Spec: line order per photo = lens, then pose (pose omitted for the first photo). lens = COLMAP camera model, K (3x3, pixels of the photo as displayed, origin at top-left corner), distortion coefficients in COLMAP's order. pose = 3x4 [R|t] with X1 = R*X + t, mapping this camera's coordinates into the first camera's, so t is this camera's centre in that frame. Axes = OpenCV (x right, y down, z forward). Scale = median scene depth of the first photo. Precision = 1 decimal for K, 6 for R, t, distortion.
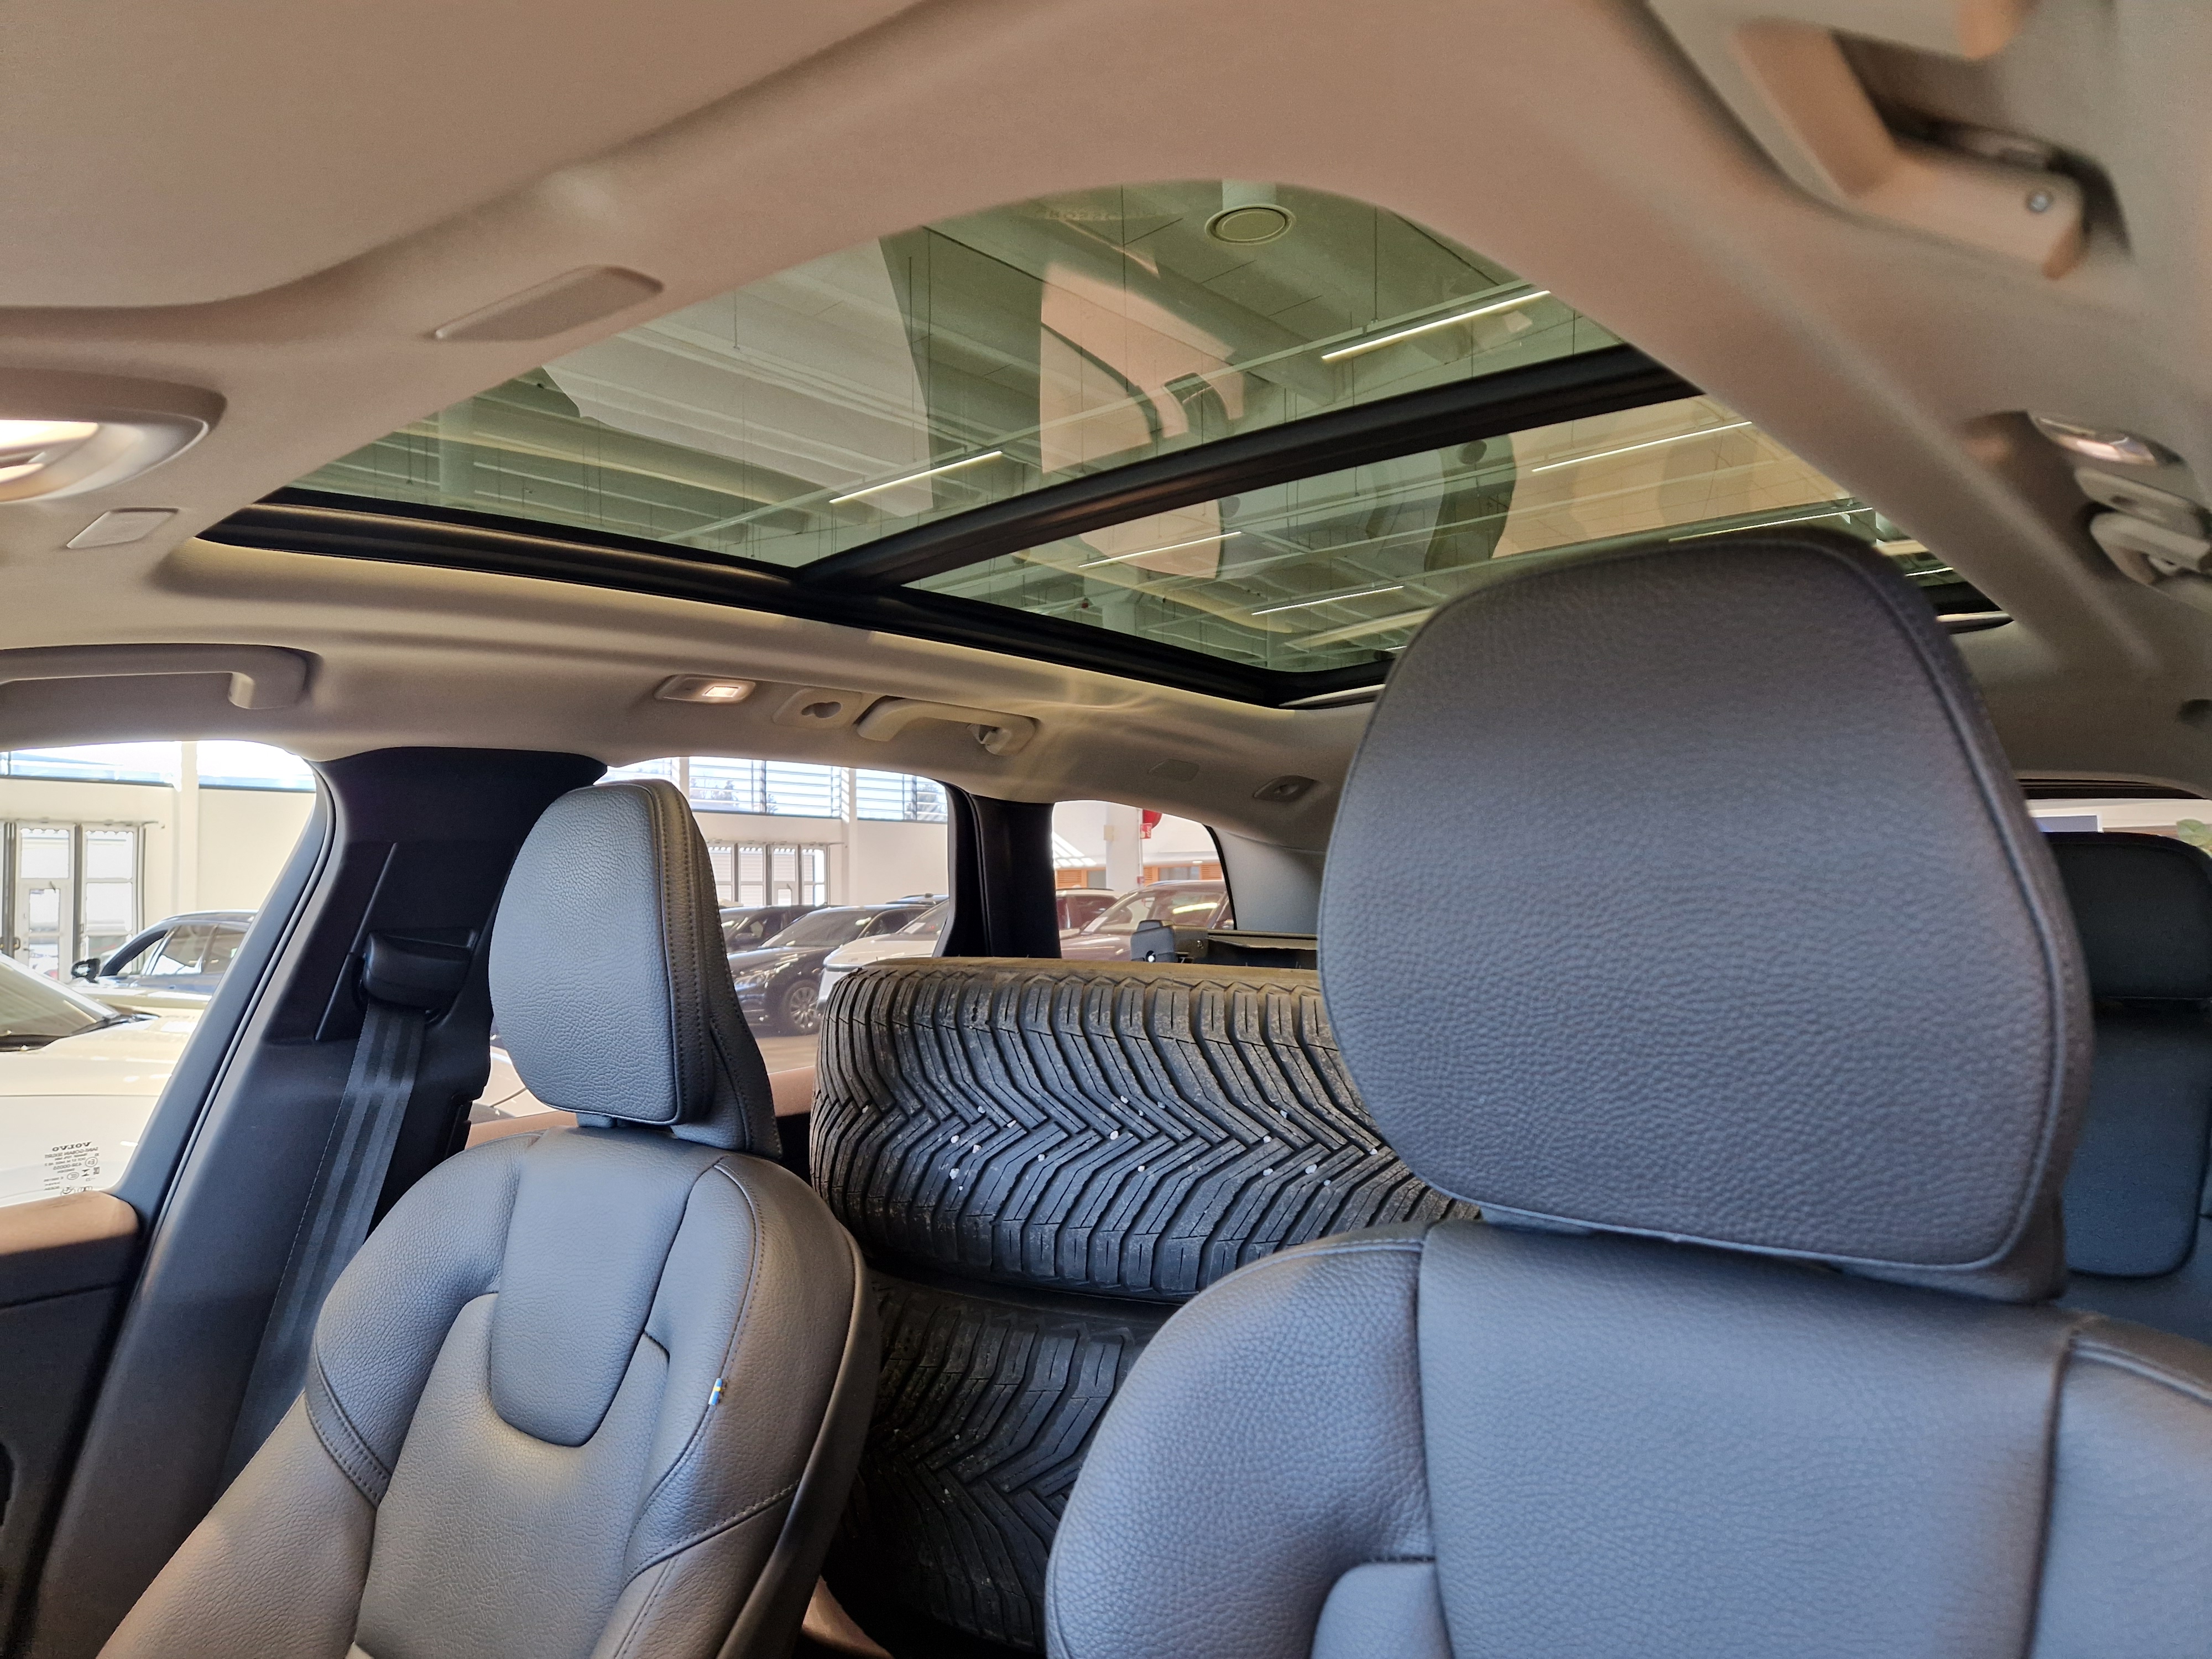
lens RADIAL K [[1444.6, 0, 1106.0], [0, 1444.6, 829.5], [0, 0, 1]] dist [0.004918, -0.000625]
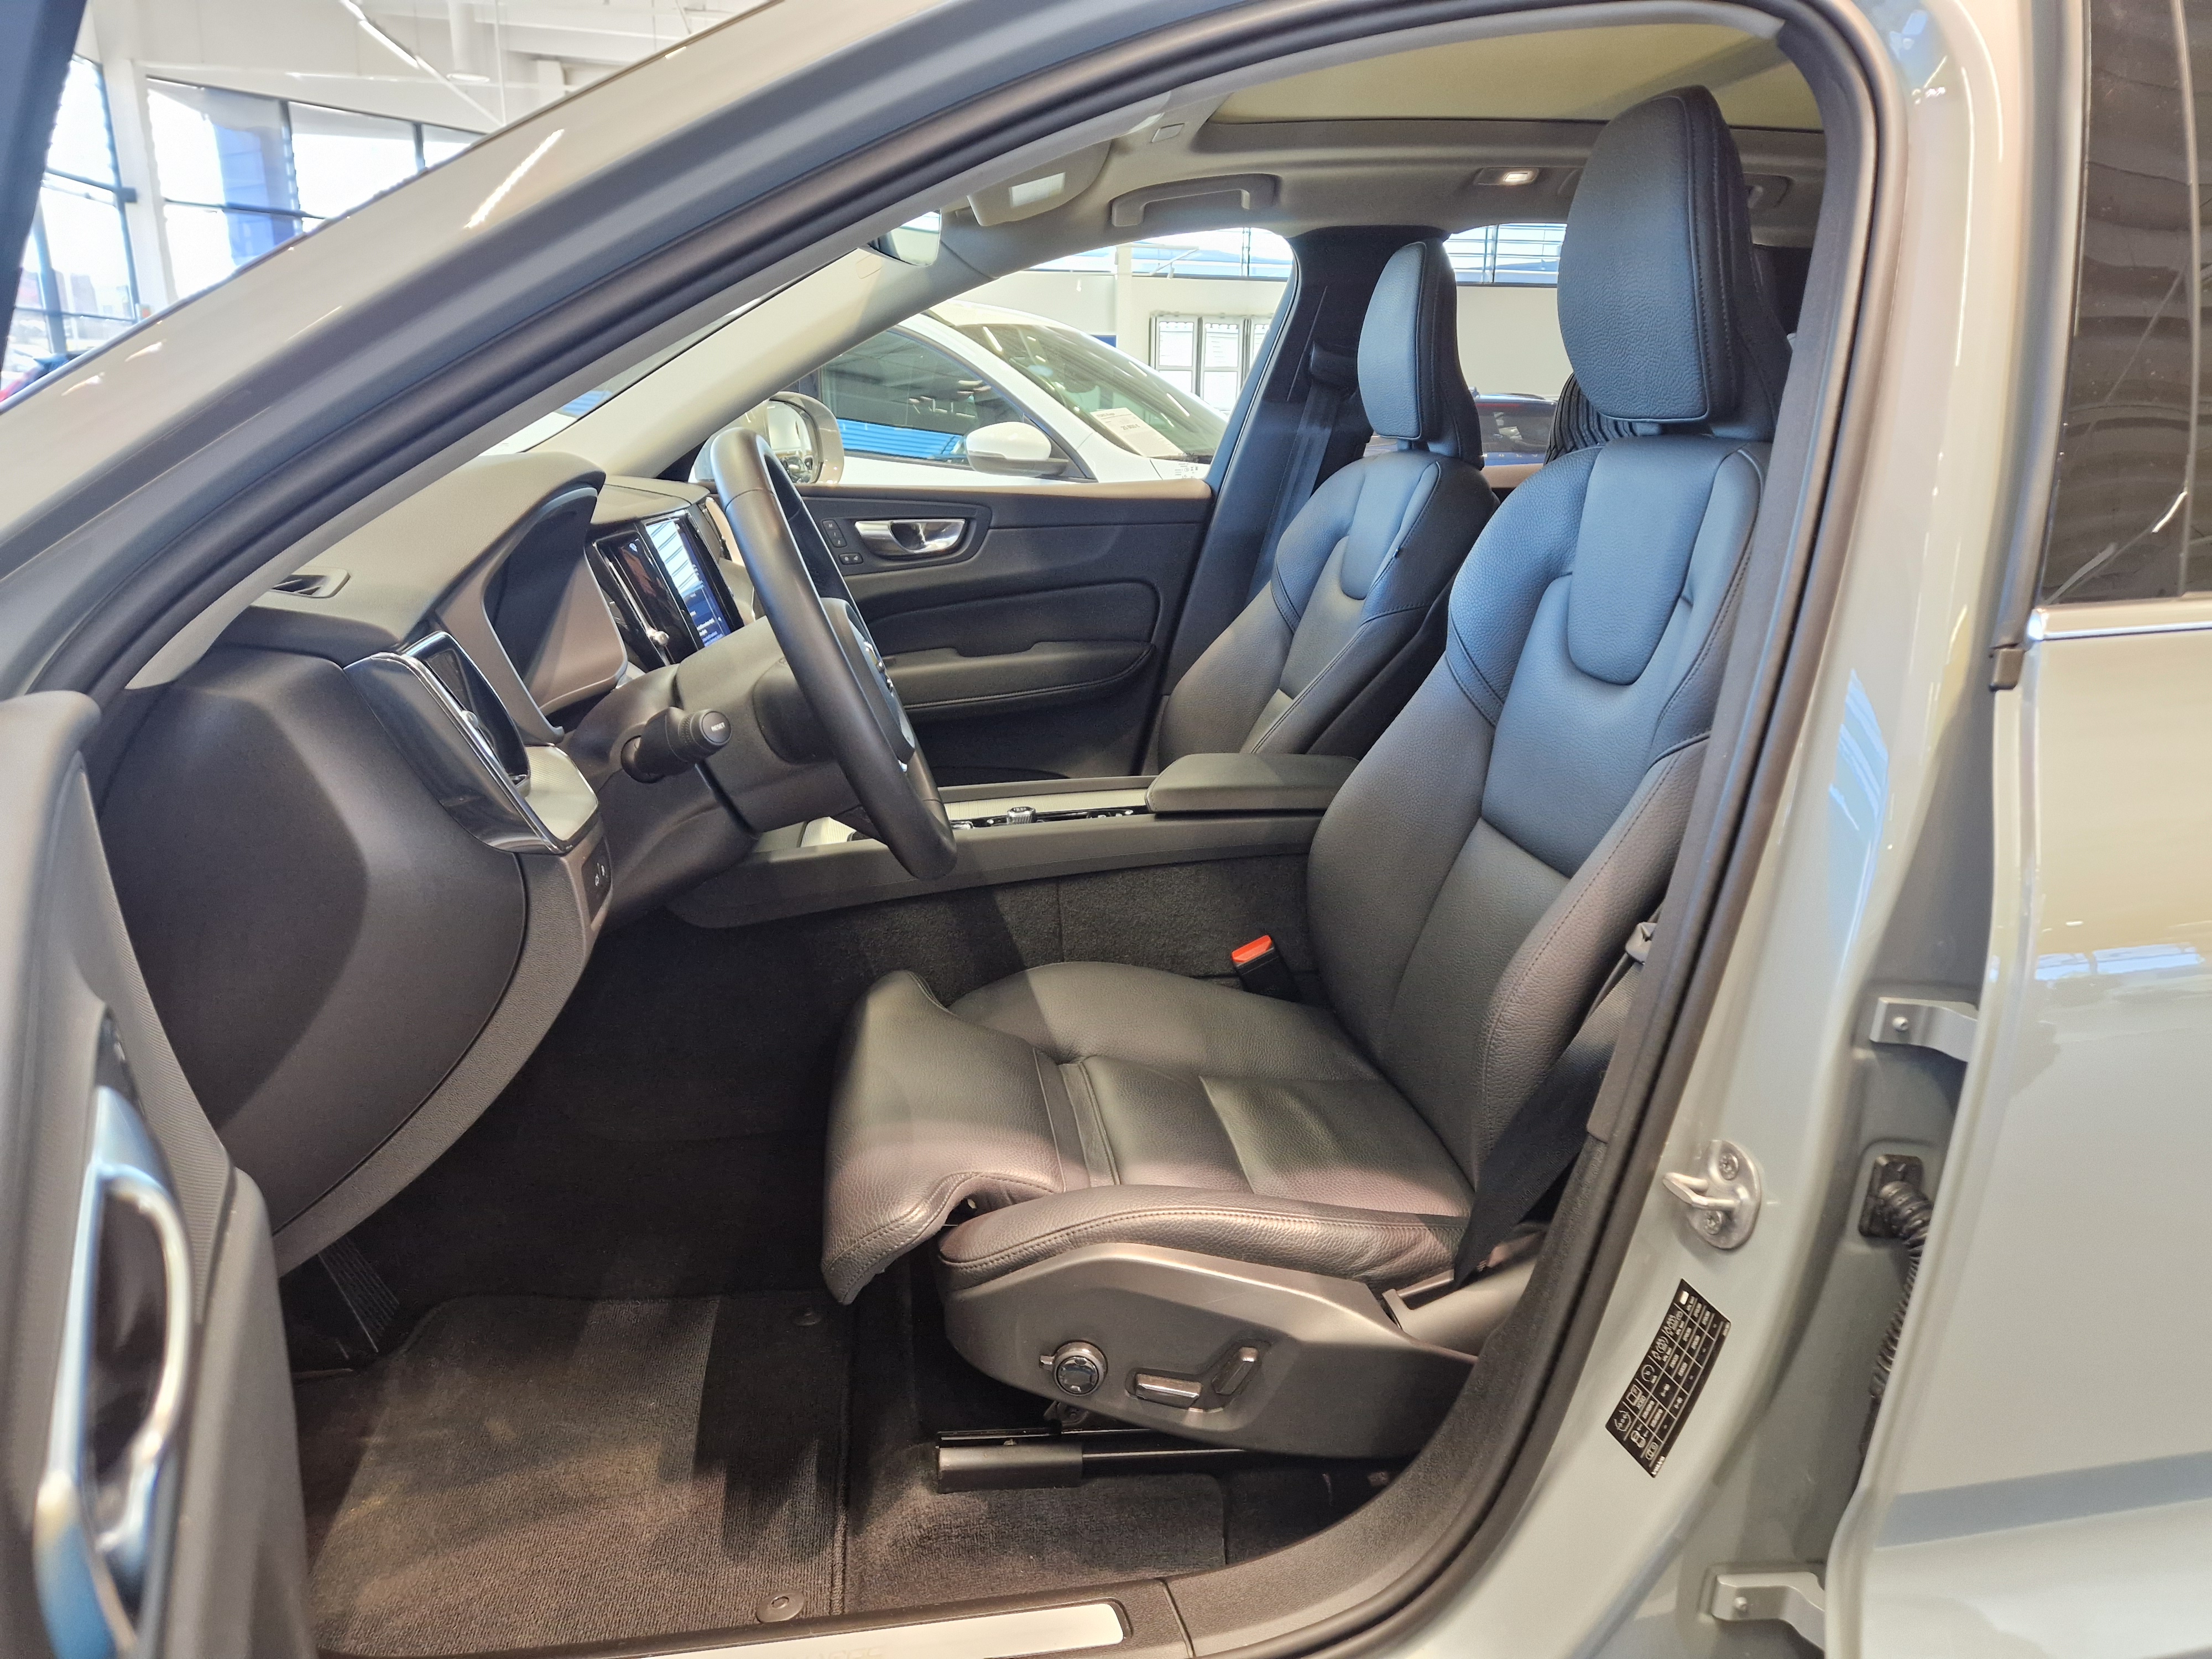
lens RADIAL K [[1454.3, 0, 1115.3], [0, 1454.3, 878.4], [0, 0, 1]] dist [0.026011, 0.000215]
pose [[0.741128, 0.227867, -0.631511, 0.653374], [0.007879, 0.937622, 0.347567, 0.067957], [0.671318, -0.262567, 0.693103, -0.655026]]
